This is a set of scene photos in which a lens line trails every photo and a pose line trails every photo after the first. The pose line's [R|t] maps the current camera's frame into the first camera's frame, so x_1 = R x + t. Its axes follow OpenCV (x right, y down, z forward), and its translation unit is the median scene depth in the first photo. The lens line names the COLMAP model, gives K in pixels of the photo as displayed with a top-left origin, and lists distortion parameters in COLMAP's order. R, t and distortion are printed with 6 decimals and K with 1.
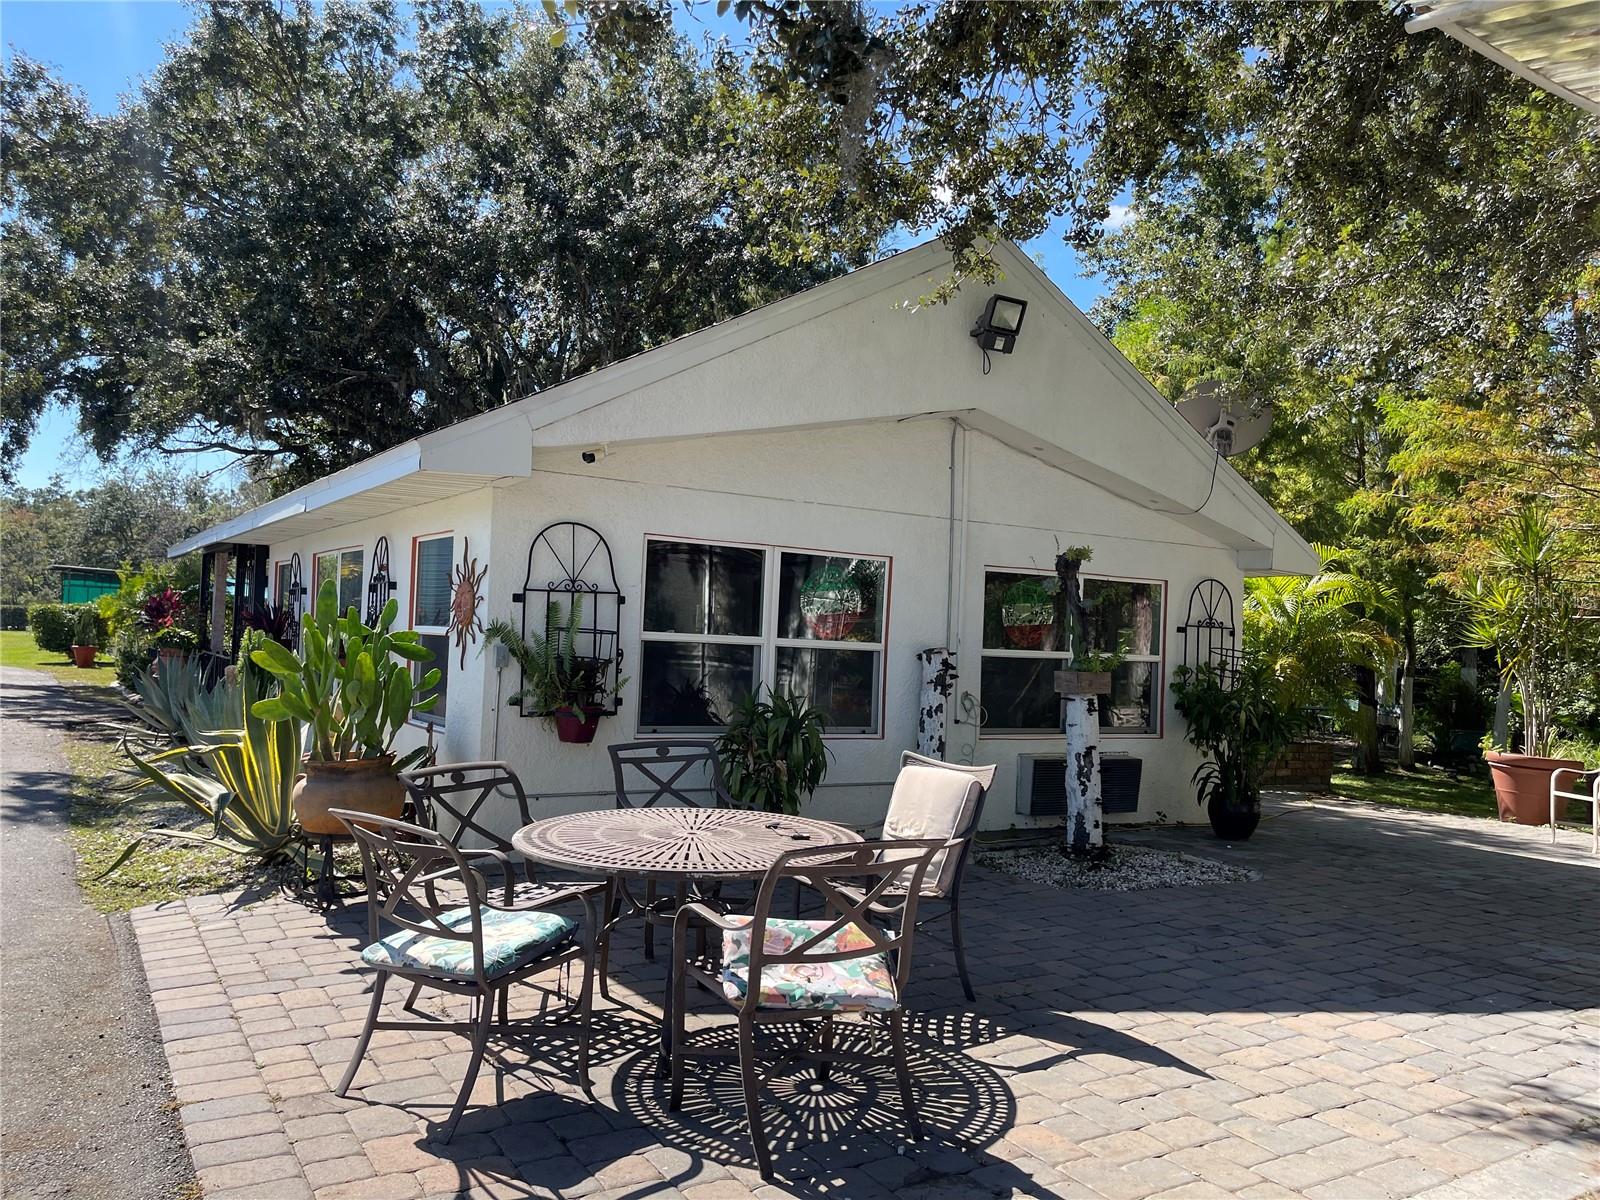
lens RADIAL K [[1216.1, 0, 796.9], [0, 1216.1, 599.6], [0, 0, 1]] dist [0.041794, -0.019854]
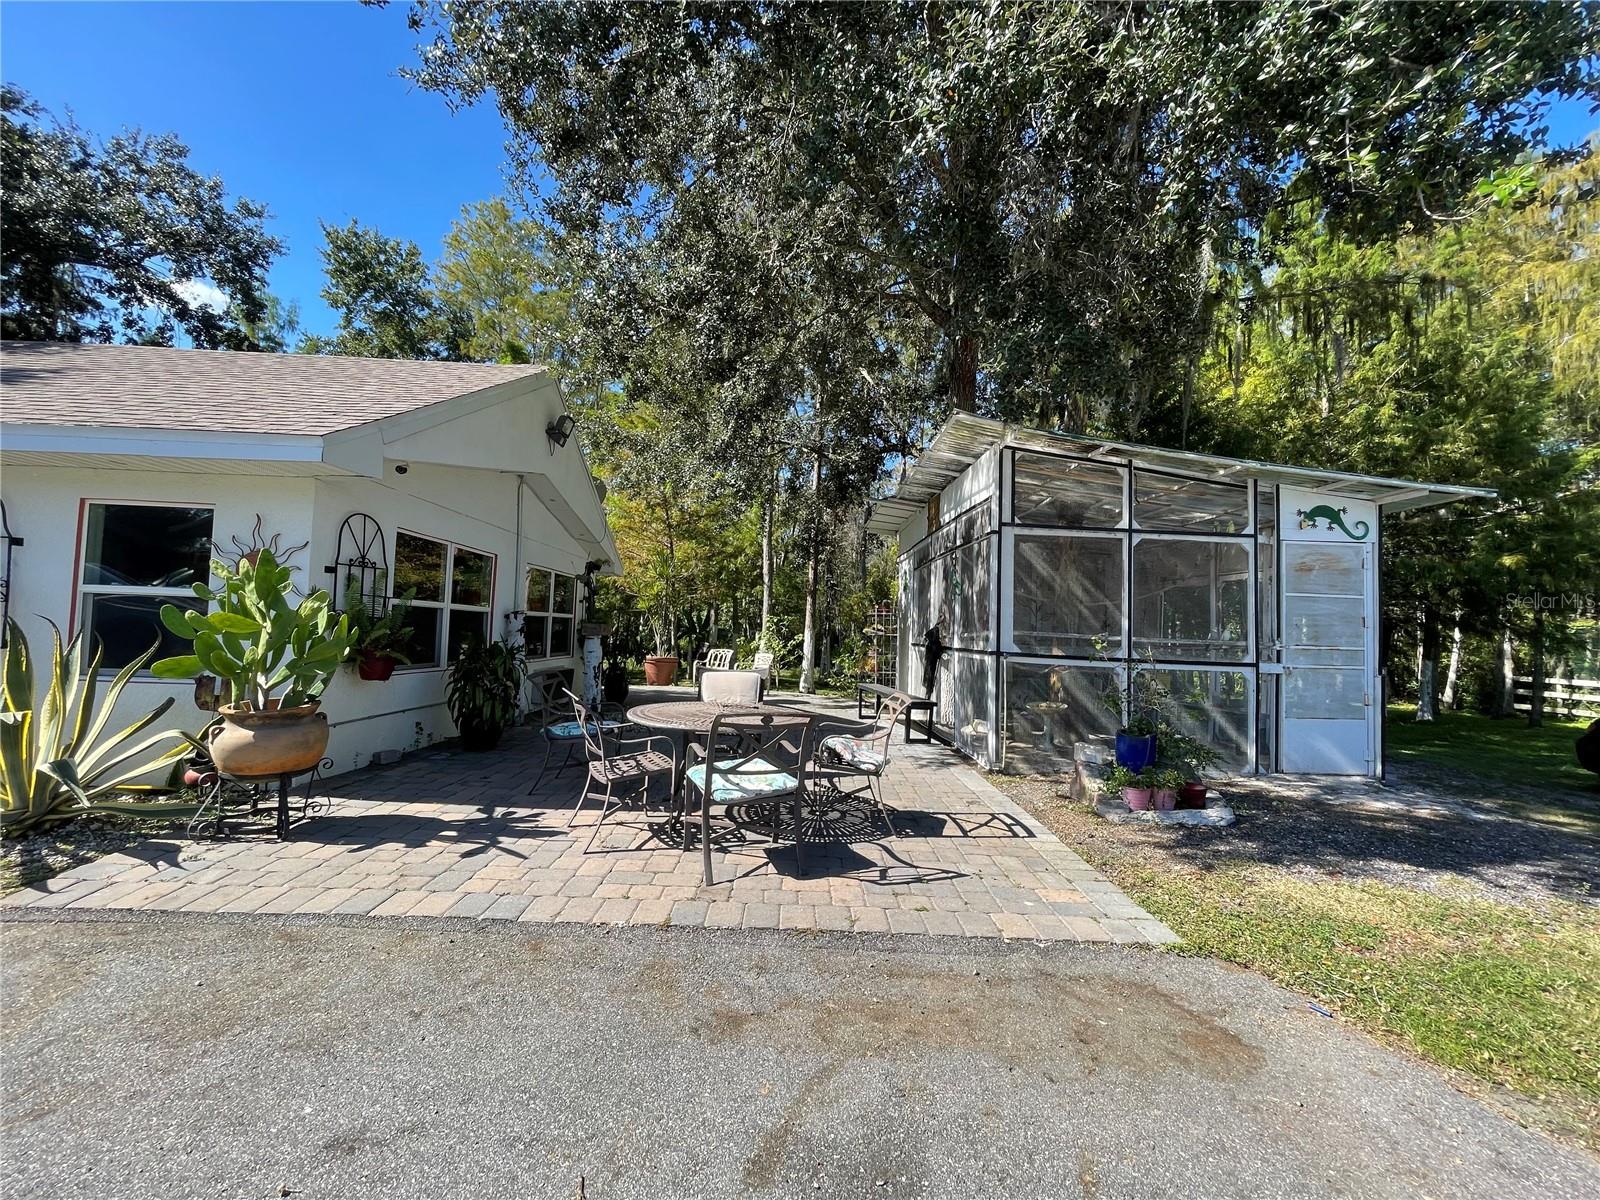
lens RADIAL K [[646.6, 0, 801.6], [0, 646.6, 603.4], [0, 0, 1]] dist [-0.000404, -0.000034]
pose [[0.518222, 0.016850, 0.855080, -0.545959], [-0.043974, 0.999008, 0.006965, 0.007216], [-0.854115, -0.041211, 0.518449, 0.238015]]
